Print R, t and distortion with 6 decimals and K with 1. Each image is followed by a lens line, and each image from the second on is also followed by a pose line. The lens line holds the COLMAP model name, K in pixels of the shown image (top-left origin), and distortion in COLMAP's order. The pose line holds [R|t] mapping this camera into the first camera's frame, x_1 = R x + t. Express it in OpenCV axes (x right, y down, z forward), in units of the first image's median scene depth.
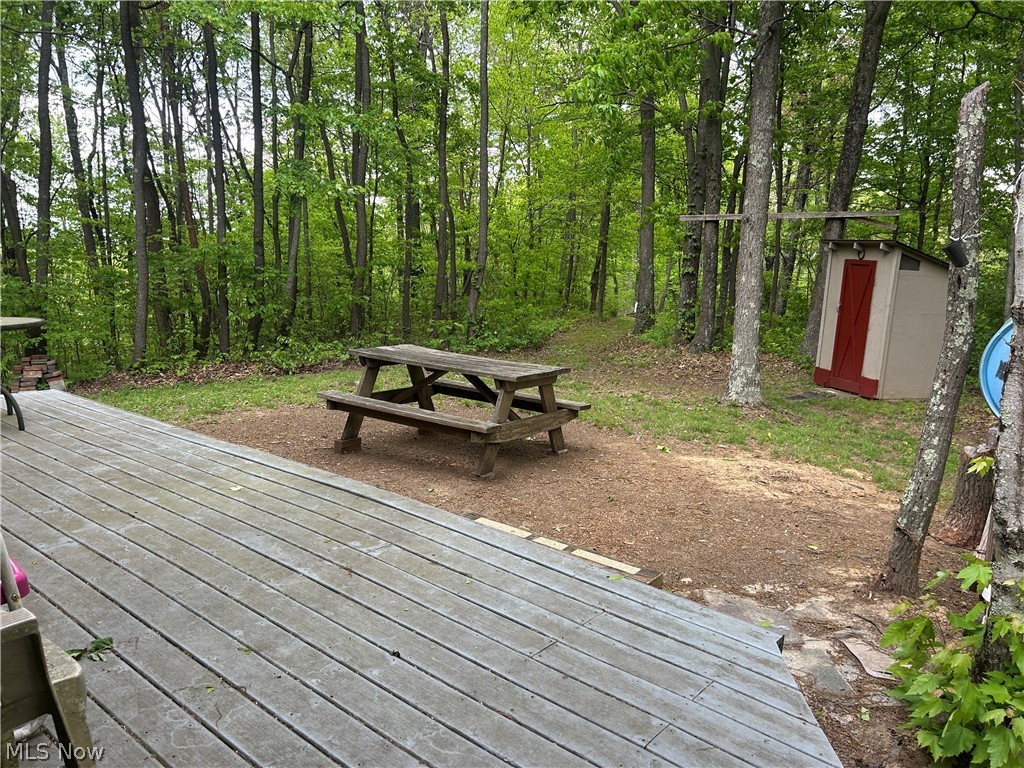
lens RADIAL K [[780.4, 0, 506.0], [0, 780.4, 388.1], [0, 0, 1]] dist [0.087460, -0.097677]
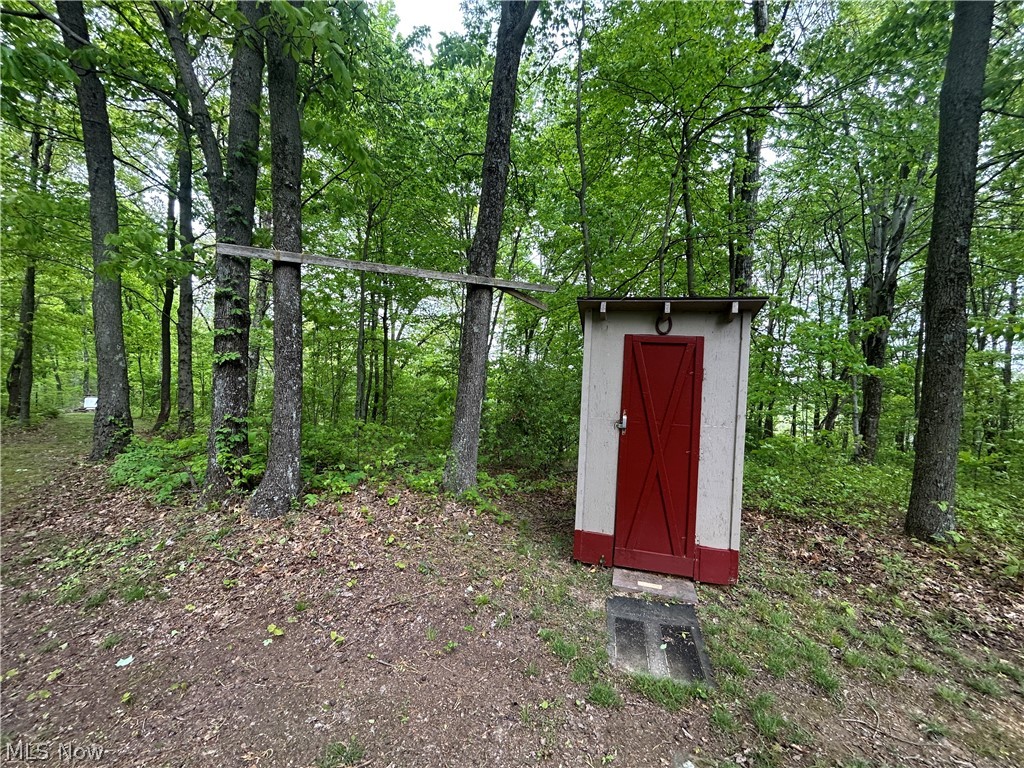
lens RADIAL K [[413.5, 0, 512.0], [0, 413.5, 384.0], [0, 0, 1]] dist [0.000588, 0.000133]
pose [[0.567708, -0.026695, 0.822797, 0.107944], [0.122813, 0.991036, -0.052584, -0.093190], [-0.814018, 0.130903, 0.565897, 0.685303]]
